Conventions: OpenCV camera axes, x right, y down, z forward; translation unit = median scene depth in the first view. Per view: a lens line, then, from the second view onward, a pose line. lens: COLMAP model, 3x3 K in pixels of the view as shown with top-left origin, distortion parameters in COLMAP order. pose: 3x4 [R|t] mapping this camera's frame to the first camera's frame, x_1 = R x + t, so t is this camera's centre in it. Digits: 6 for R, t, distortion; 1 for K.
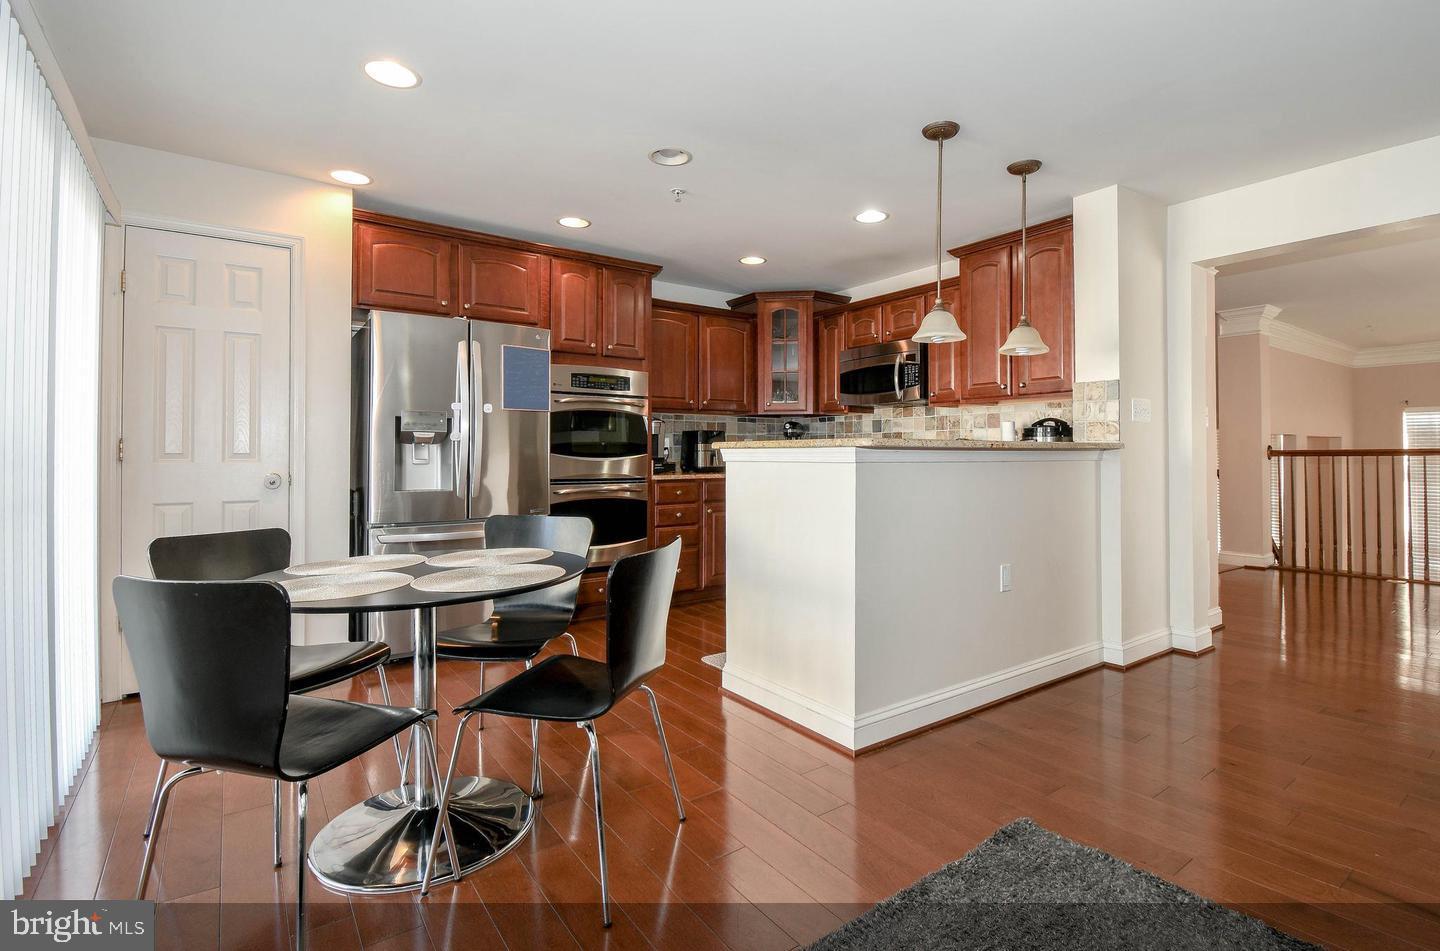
lens RADIAL K [[679.1, 0, 721.4], [0, 679.1, 451.8], [0, 0, 1]] dist [0.002524, 0.000174]
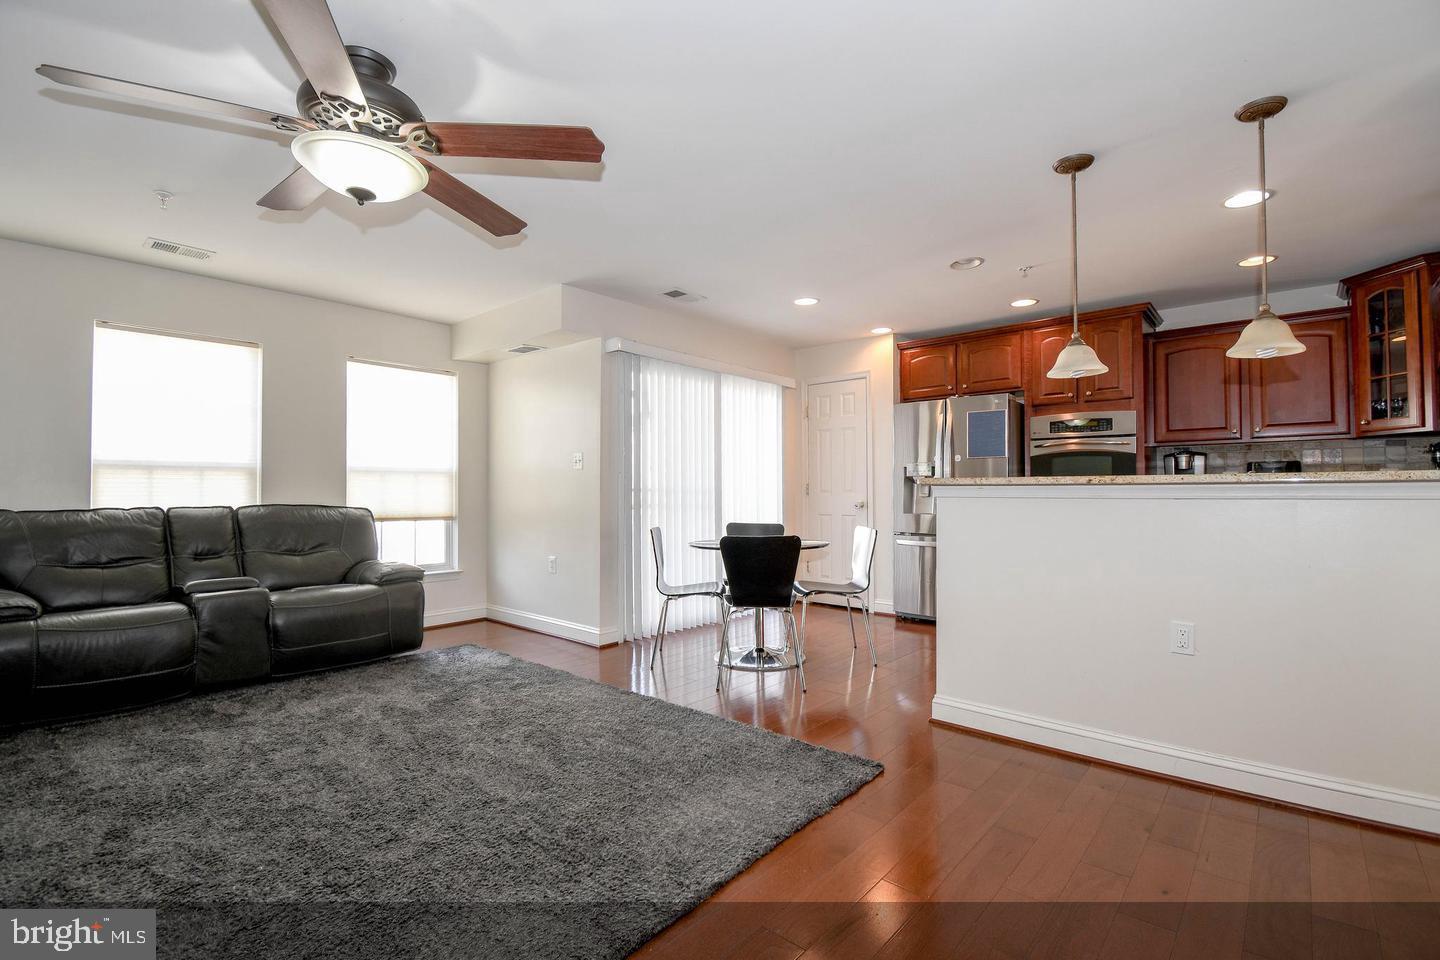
lens RADIAL K [[637.4, 0, 720.0], [0, 637.4, 480.0], [0, 0, 1]] dist [0.017289, -0.023545]
pose [[0.216795, -0.018140, -0.976049, 0.729150], [0.006979, 0.999831, -0.017032, 0.000070], [0.976192, -0.003119, 0.216885, 0.193738]]
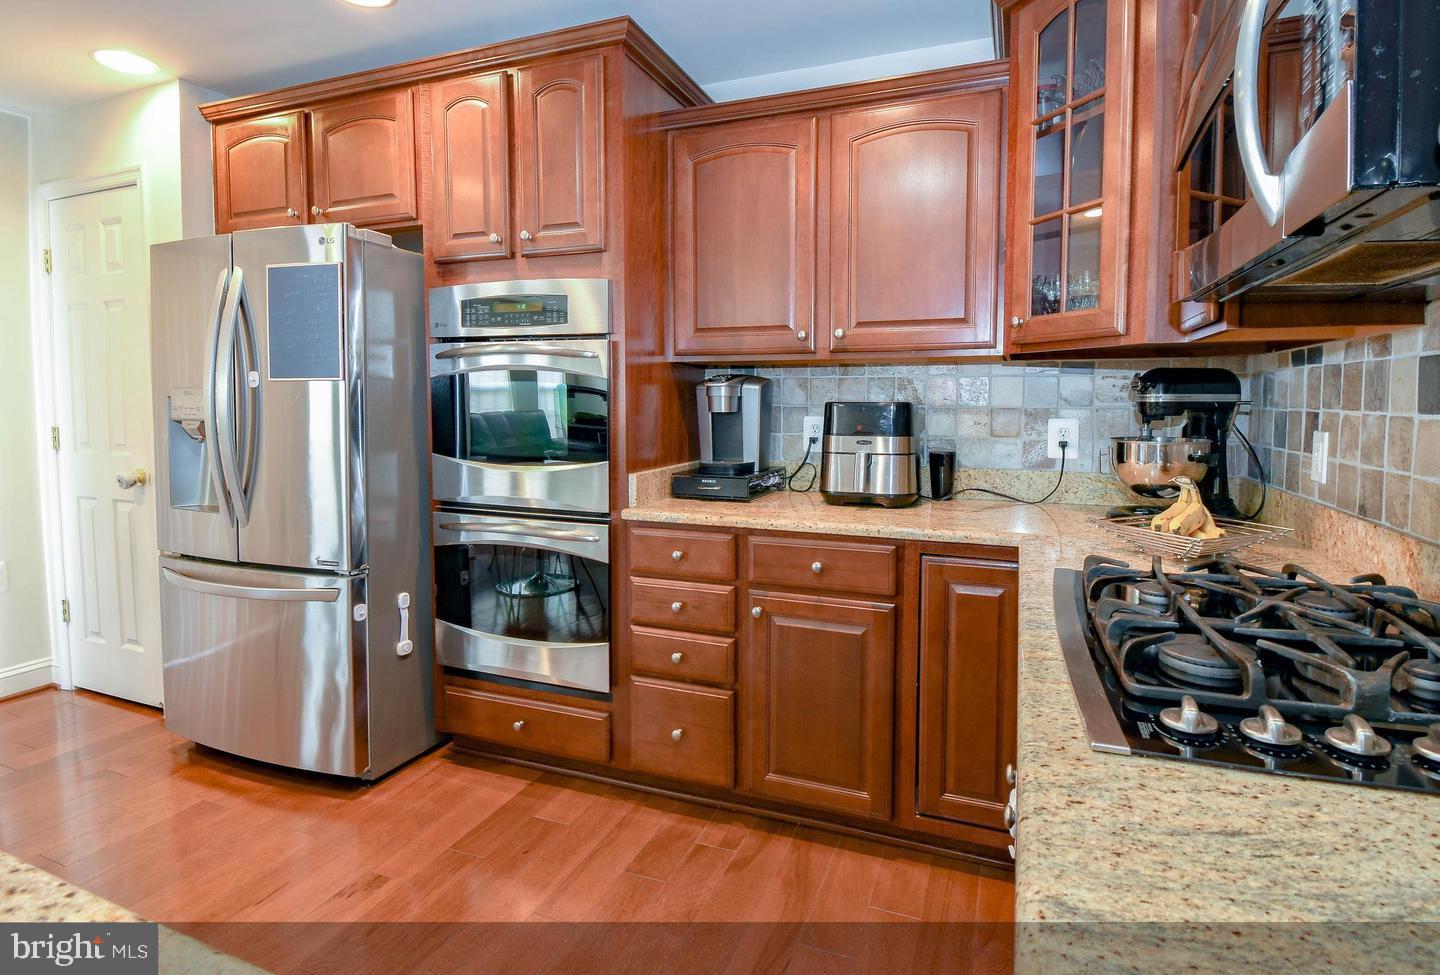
lens RADIAL K [[722.4, 0, 723.9], [0, 722.4, 459.3], [0, 0, 1]] dist [-0.001764, -0.000220]
pose [[0.564475, 0.065575, -0.822842, 0.348064], [0.001670, 0.996747, 0.080580, -0.038911], [0.825449, -0.046859, 0.562529, 0.835682]]
